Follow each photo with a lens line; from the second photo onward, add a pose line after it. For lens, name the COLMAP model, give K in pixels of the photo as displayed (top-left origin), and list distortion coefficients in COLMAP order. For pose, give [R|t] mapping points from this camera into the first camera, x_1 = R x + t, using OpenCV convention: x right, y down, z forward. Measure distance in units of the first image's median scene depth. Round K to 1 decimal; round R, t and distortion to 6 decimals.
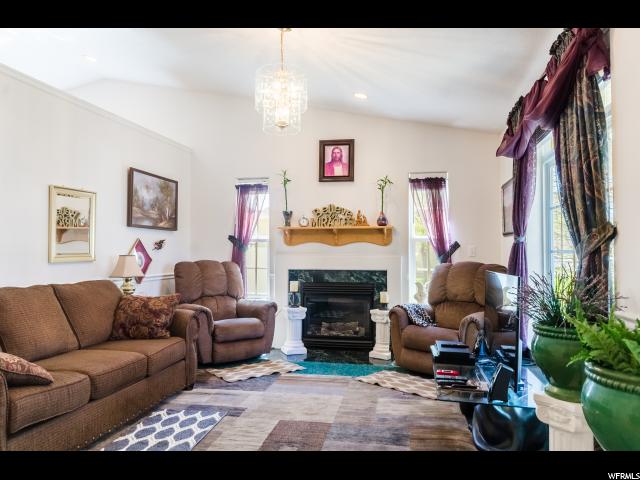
lens RADIAL K [[480.6, 0, 320.0], [0, 480.6, 240.0], [0, 0, 1]] dist [0.000134, -0.000678]
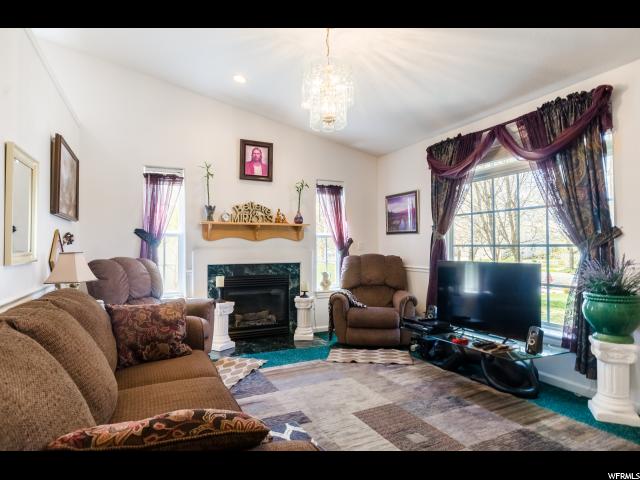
lens RADIAL K [[385.5, 0, 320.0], [0, 385.5, 240.0], [0, 0, 1]] dist [0.000924, 0.000971]
pose [[0.790582, 0.005220, 0.612334, -0.385824], [-0.009842, 0.999943, 0.004183, 0.004939], [-0.612277, -0.009334, 0.790588, 0.245836]]
